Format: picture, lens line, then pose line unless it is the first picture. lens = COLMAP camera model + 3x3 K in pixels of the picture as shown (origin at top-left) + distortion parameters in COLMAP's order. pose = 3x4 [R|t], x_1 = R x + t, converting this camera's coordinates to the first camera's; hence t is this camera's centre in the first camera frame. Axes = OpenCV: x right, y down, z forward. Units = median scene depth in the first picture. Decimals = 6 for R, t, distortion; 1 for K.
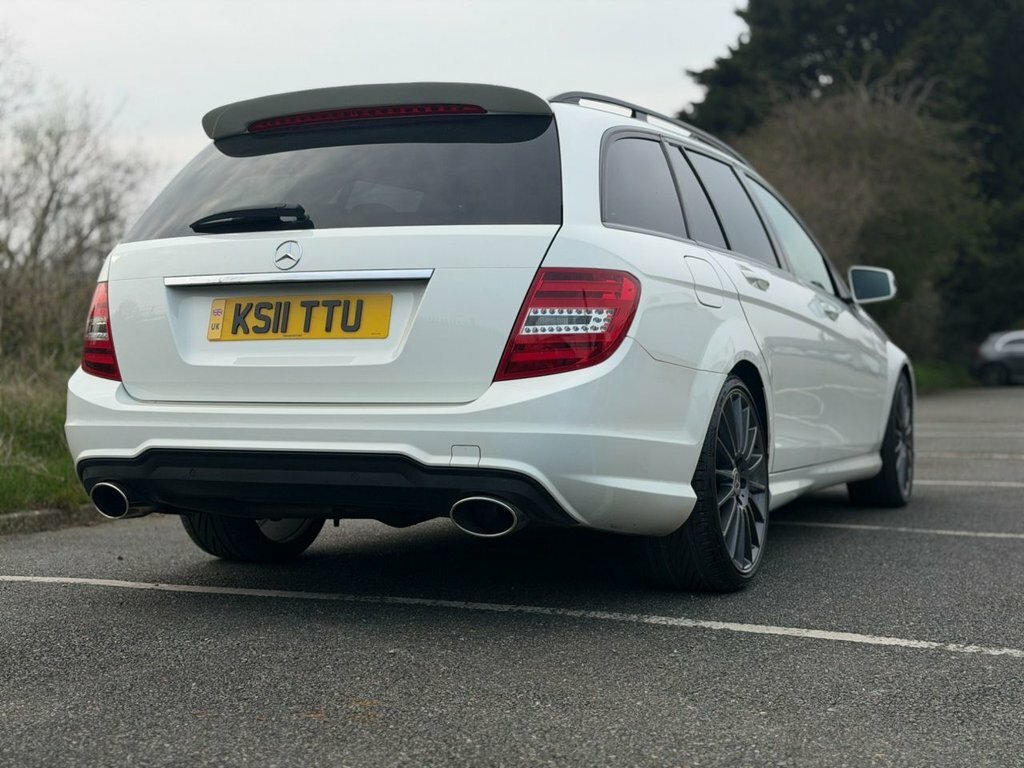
lens RADIAL K [[1406.9, 0, 524.0], [0, 1406.9, 380.0], [0, 0, 1]] dist [0.149465, -0.200532]
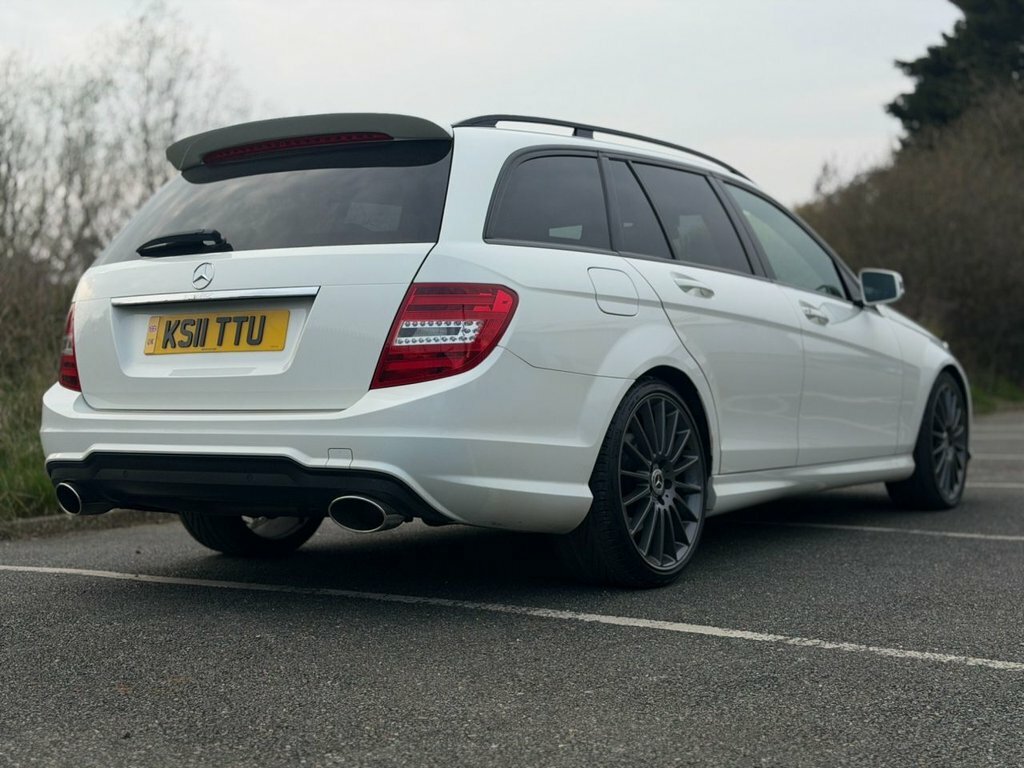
lens RADIAL K [[1406.9, 0, 524.0], [0, 1406.9, 380.0], [0, 0, 1]] dist [0.149465, -0.200532]
pose [[0.986987, -0.010825, -0.160435, 0.250539], [0.010459, 0.999940, -0.003127, -0.001405], [0.160459, 0.001408, 0.987042, -0.047260]]
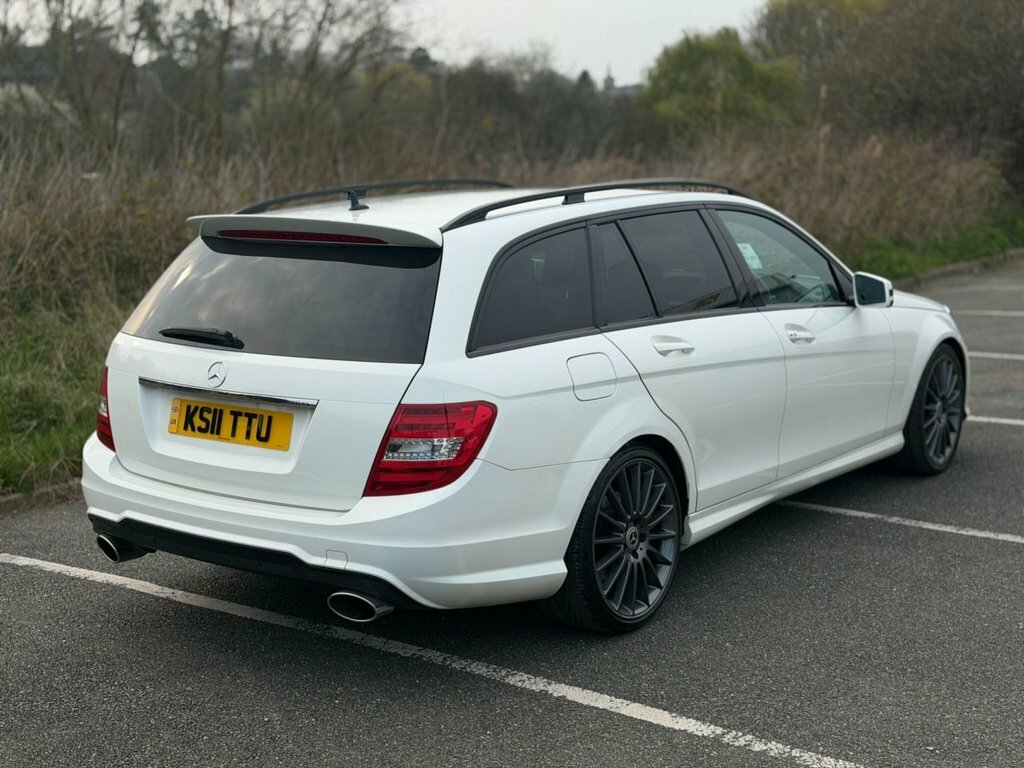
lens RADIAL K [[1406.9, 0, 524.0], [0, 1406.9, 380.0], [0, 0, 1]] dist [0.149465, -0.200532]
pose [[0.978234, 0.027305, -0.205699, 0.337227], [0.005392, 0.987625, 0.156742, -0.268543], [0.207433, -0.154440, 0.965981, -0.123121]]
